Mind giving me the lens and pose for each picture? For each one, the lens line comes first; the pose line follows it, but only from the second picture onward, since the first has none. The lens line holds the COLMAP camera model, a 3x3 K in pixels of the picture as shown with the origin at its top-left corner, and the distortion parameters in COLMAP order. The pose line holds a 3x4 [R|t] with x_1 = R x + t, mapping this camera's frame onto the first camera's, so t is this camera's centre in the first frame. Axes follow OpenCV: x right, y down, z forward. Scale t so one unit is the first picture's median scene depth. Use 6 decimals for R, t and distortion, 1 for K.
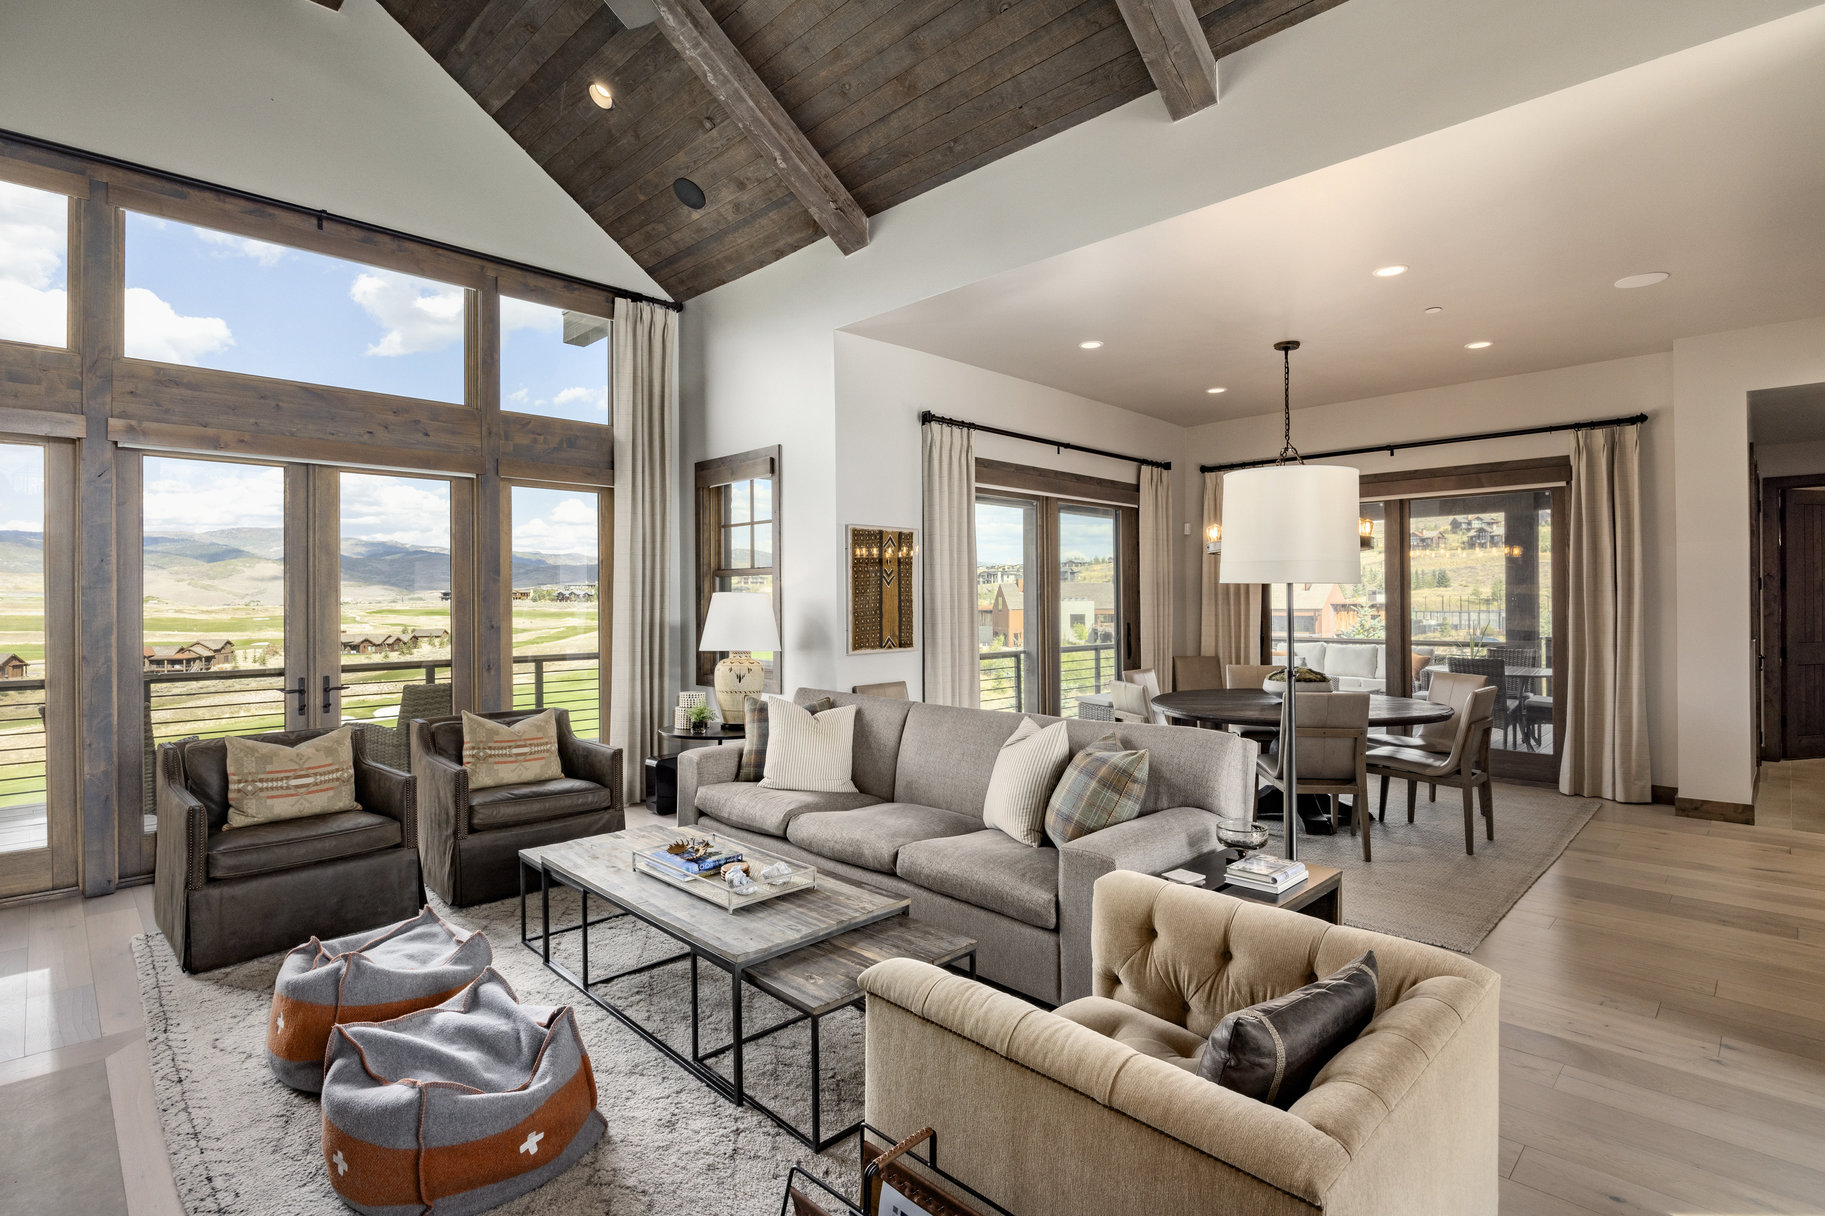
lens RADIAL K [[886.2, 0, 900.2], [0, 886.2, 598.6], [0, 0, 1]] dist [-0.007560, 0.000494]
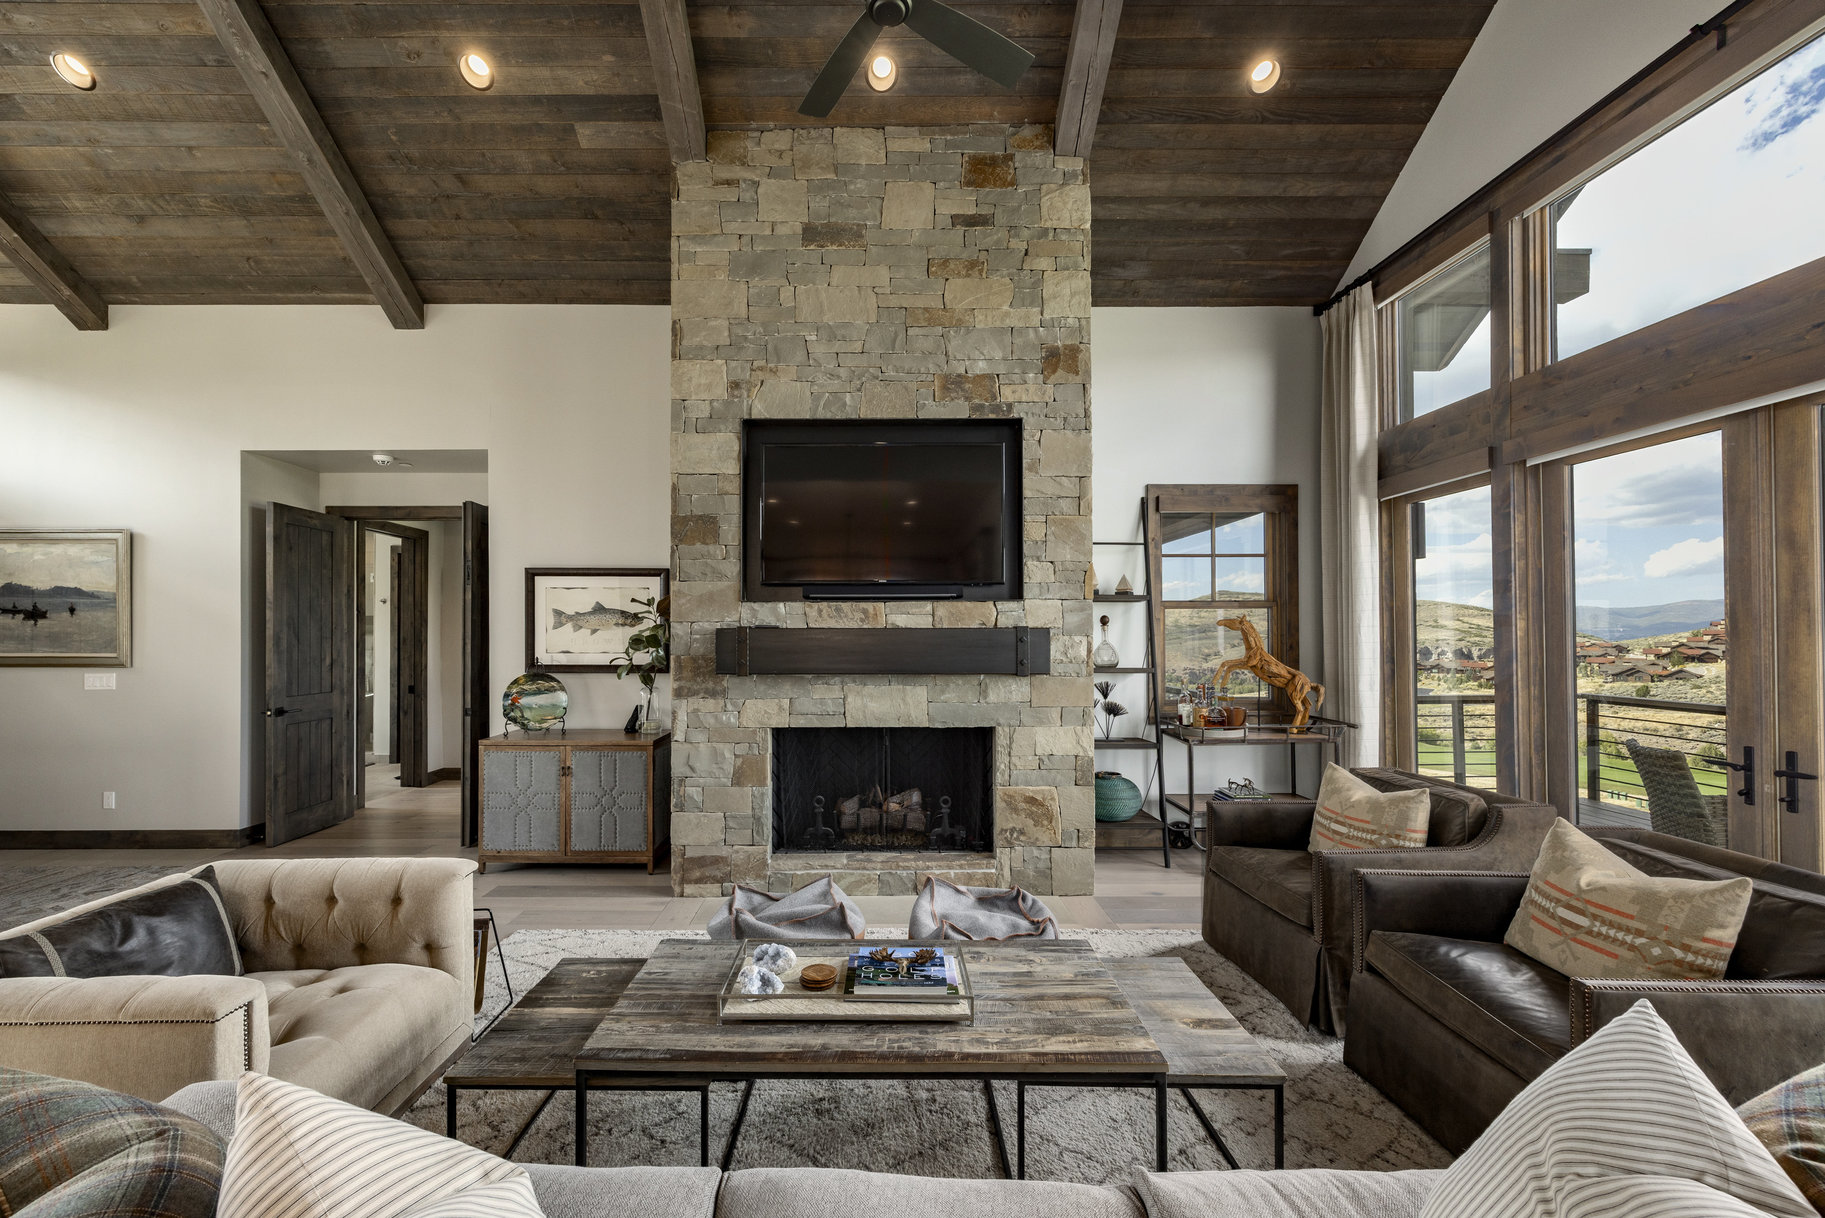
lens RADIAL K [[730.5, 0, 871.9], [0, 730.5, 626.2], [0, 0, 1]] dist [-0.000969, -0.001096]
pose [[-0.700454, -0.000606, -0.713697, 0.140101], [0.007308, 0.999941, -0.008021, 0.000918], [0.713660, -0.010834, -0.700409, 0.848038]]
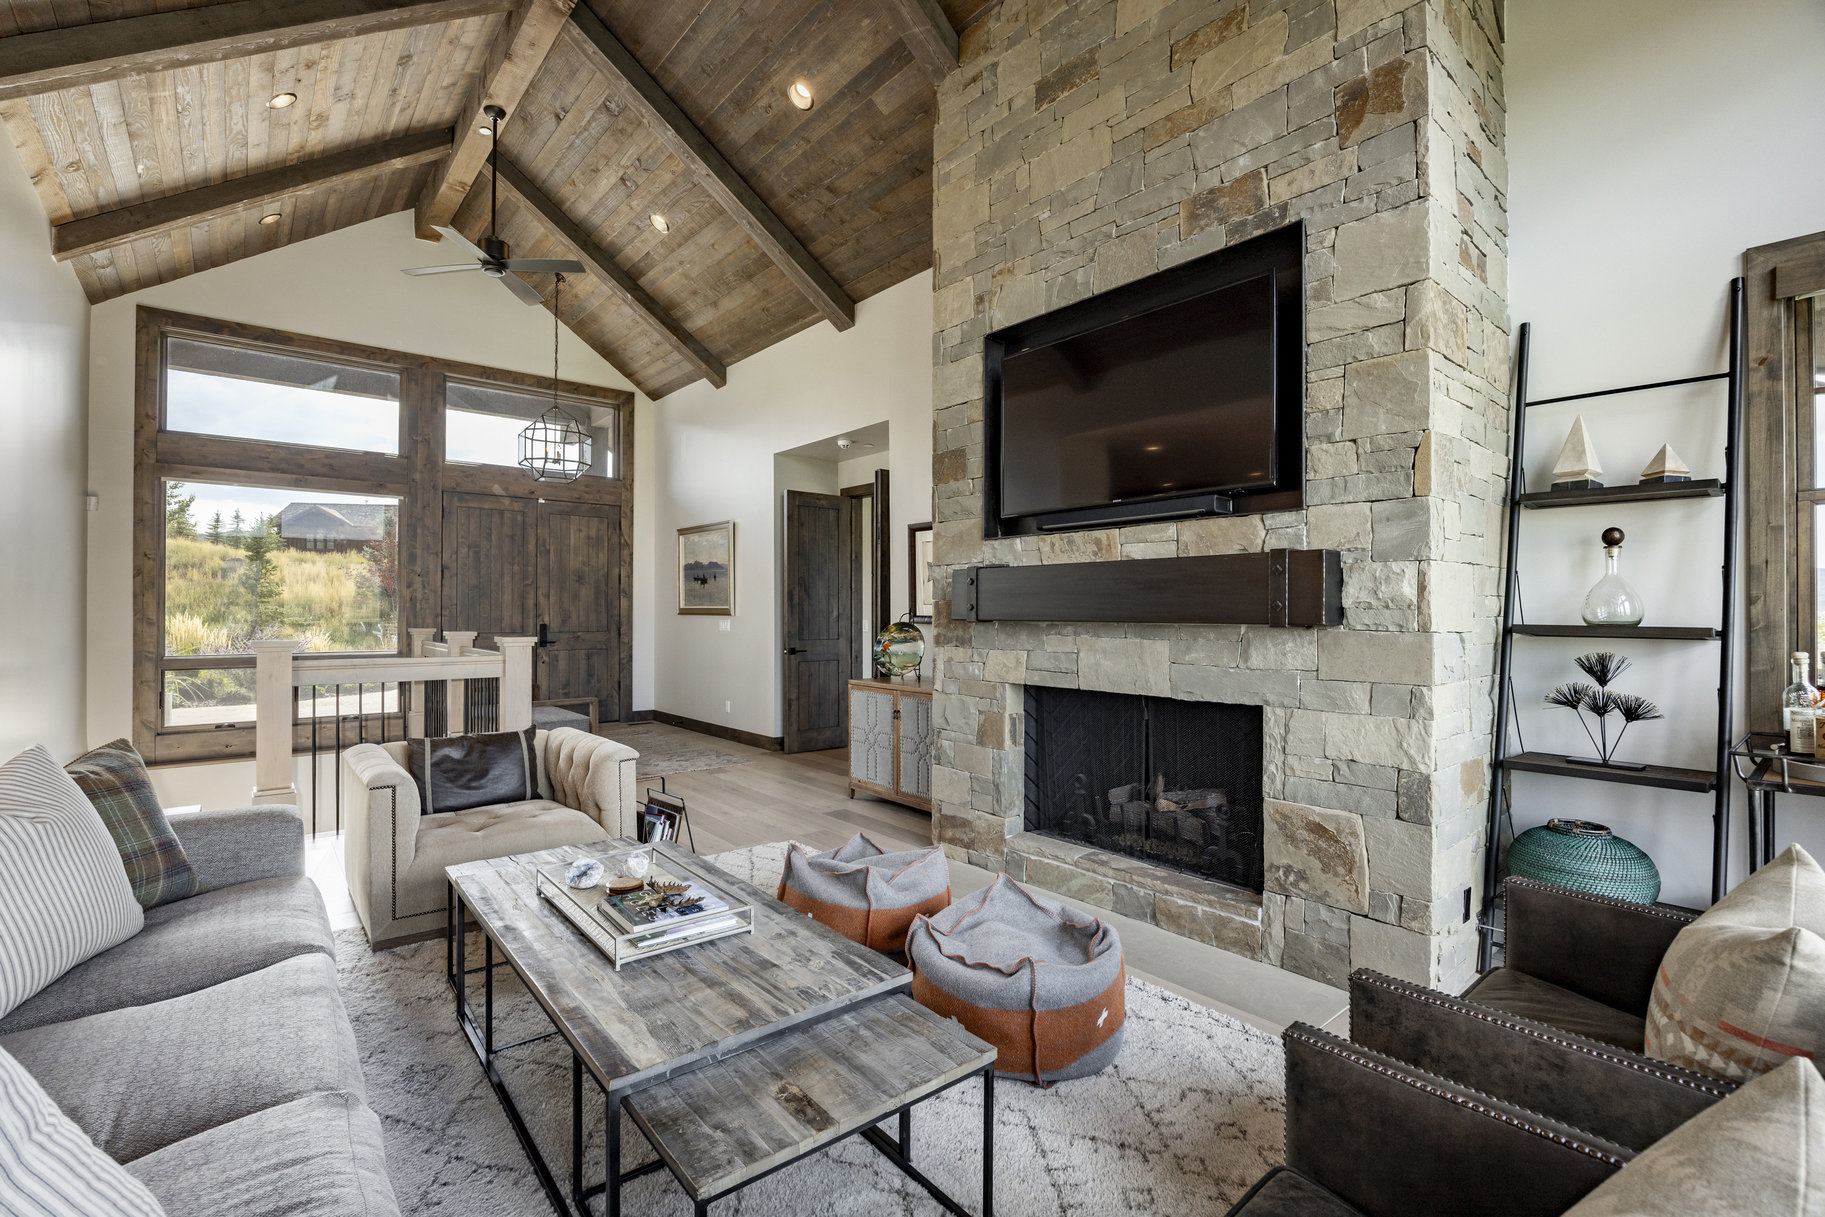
lens RADIAL K [[803.5, 0, 908.9], [0, 803.5, 609.7], [0, 0, 1]] dist [-0.018444, 0.002525]
pose [[-0.997128, 0.003701, 0.075645, -0.281802], [0.003295, 0.999980, -0.005485, 0.036055], [-0.075663, -0.005220, -0.997120, 0.964911]]
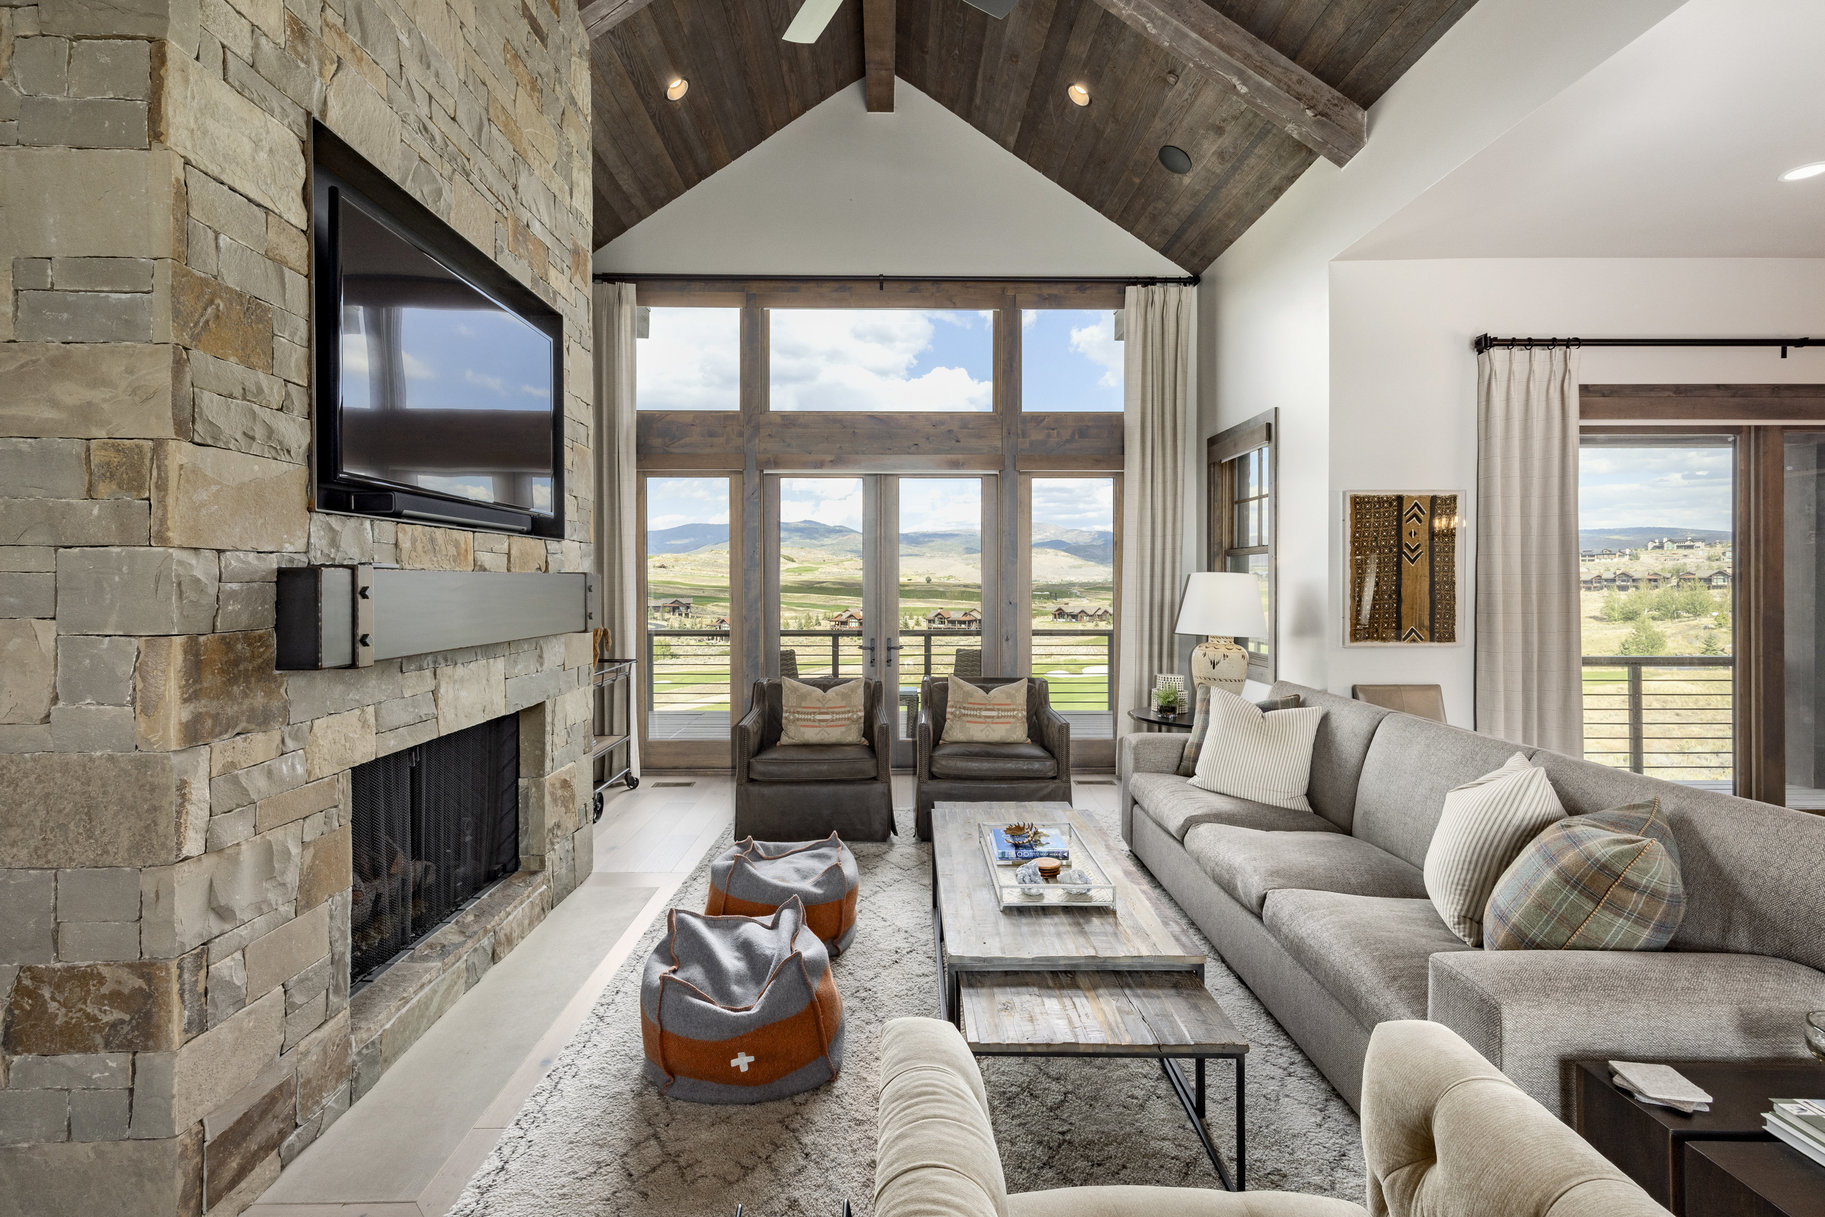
lens RADIAL K [[809.8, 0, 898.6], [0, 809.8, 585.7], [0, 0, 1]] dist [0.012026, -0.000109]
pose [[0.719260, 0.010038, -0.694668, 0.169387], [-0.003930, 0.999938, 0.010381, -0.000690], [0.694730, -0.004737, 0.719255, 0.151878]]
